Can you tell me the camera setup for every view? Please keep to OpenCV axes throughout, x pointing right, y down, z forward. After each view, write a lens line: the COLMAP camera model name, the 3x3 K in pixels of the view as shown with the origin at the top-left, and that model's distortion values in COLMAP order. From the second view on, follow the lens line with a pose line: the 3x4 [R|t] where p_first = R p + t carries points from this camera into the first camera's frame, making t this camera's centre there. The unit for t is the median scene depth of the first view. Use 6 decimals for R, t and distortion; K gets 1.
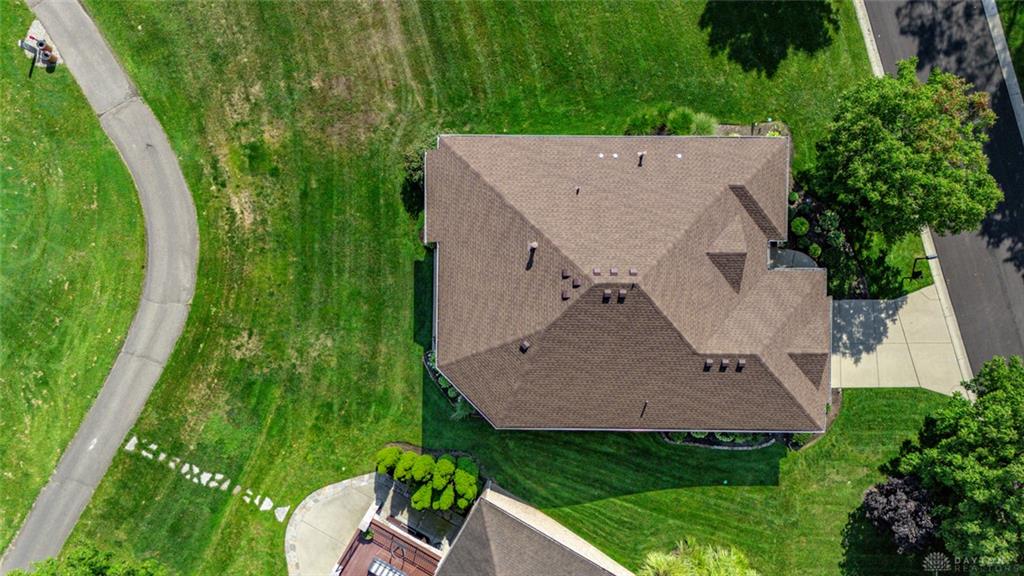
lens RADIAL K [[742.8, 0, 513.2], [0, 742.8, 276.3], [0, 0, 1]] dist [0.066732, -0.075389]
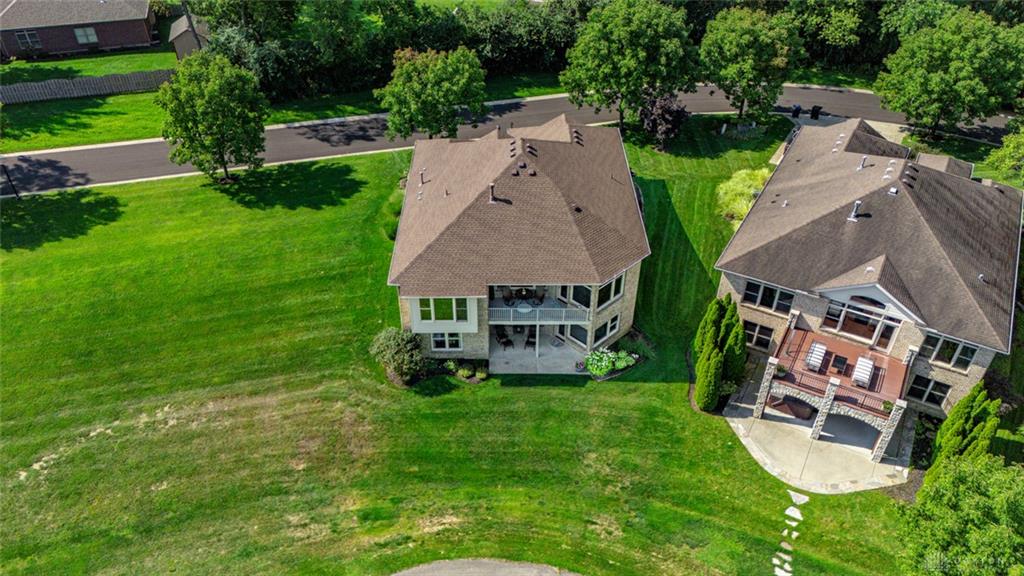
lens RADIAL K [[797.8, 0, 513.8], [0, 797.8, 284.7], [0, 0, 1]] dist [0.082535, -0.132224]
pose [[-0.016844, -0.595483, 0.803191, -0.917542], [0.999857, -0.011413, 0.012507, -0.015987], [0.001719, 0.803287, 0.595590, 0.268294]]
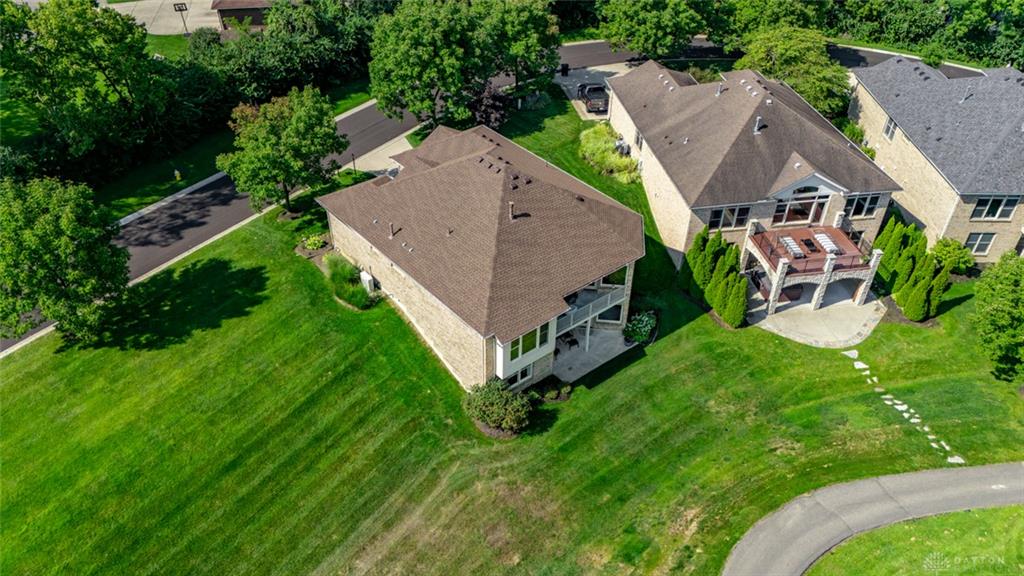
lens RADIAL K [[776.3, 0, 526.7], [0, 776.3, 290.8], [0, 0, 1]] dist [0.059038, -0.068085]
pose [[-0.647132, -0.471319, 0.599232, -0.645548], [0.762340, -0.392186, 0.514809, -0.573322], [-0.007629, 0.789968, 0.613101, 0.271297]]
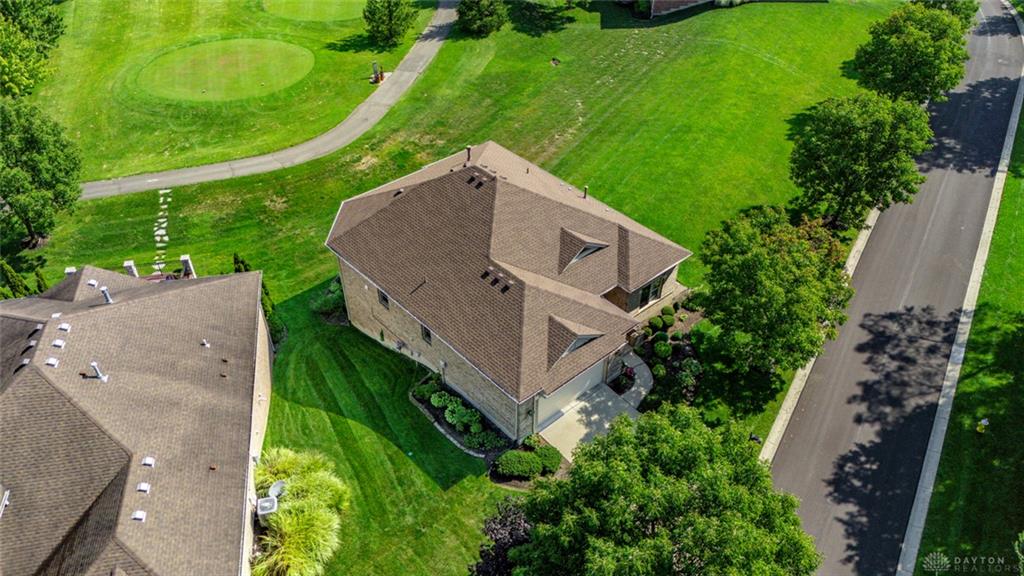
lens RADIAL K [[786.5, 0, 536.1], [0, 786.5, 285.7], [0, 0, 1]] dist [0.064161, -0.091790]
pose [[0.682672, 0.456674, -0.570446, 0.794913], [-0.730686, 0.418510, -0.539395, 0.565926], [-0.007590, 0.785046, 0.619390, 0.272974]]
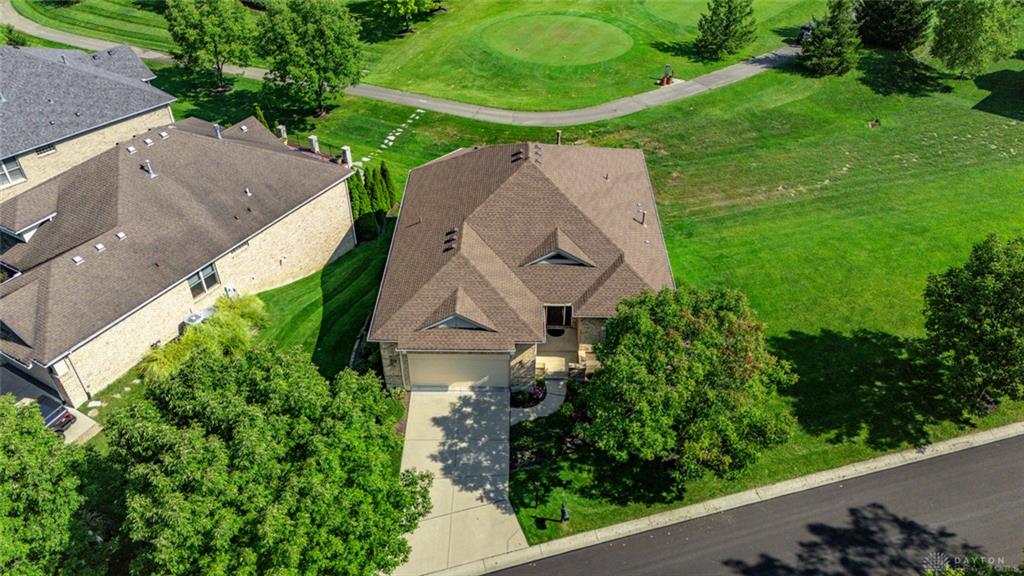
lens RADIAL K [[797.8, 0, 513.8], [0, 797.8, 284.7], [0, 0, 1]] dist [0.082535, -0.132224]
pose [[-0.008820, 0.588754, -0.808264, 1.031285], [-0.999947, -0.009477, 0.004008, 0.022926], [-0.005301, 0.808257, 0.588806, 0.322225]]
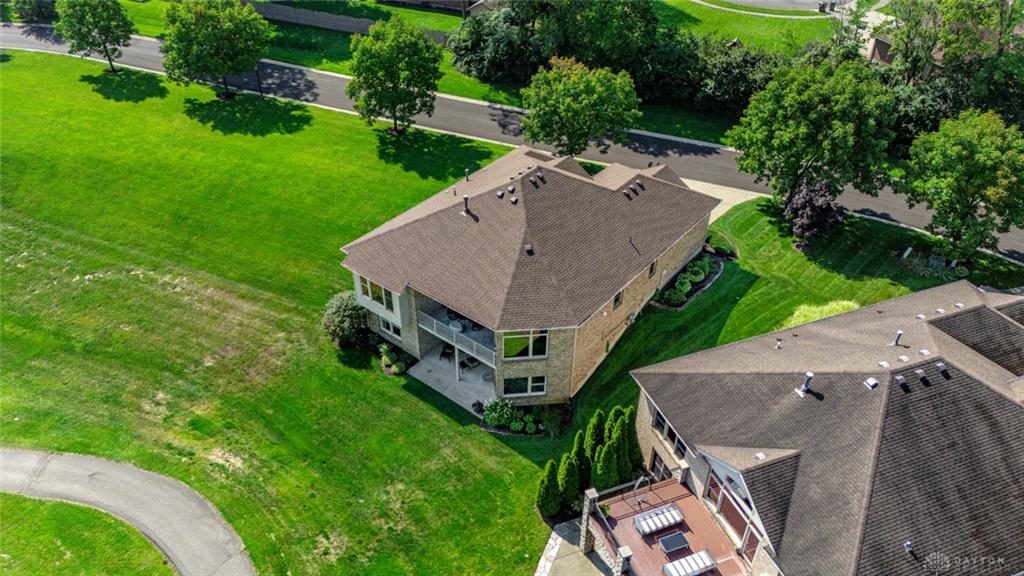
lens RADIAL K [[783.5, 0, 501.0], [0, 783.5, 282.7], [0, 0, 1]] dist [0.029685, -0.006064]
pose [[0.619283, -0.466162, 0.631808, -0.655692], [0.785161, 0.370927, -0.495918, 0.558258], [-0.003177, 0.803185, 0.595722, 0.273391]]
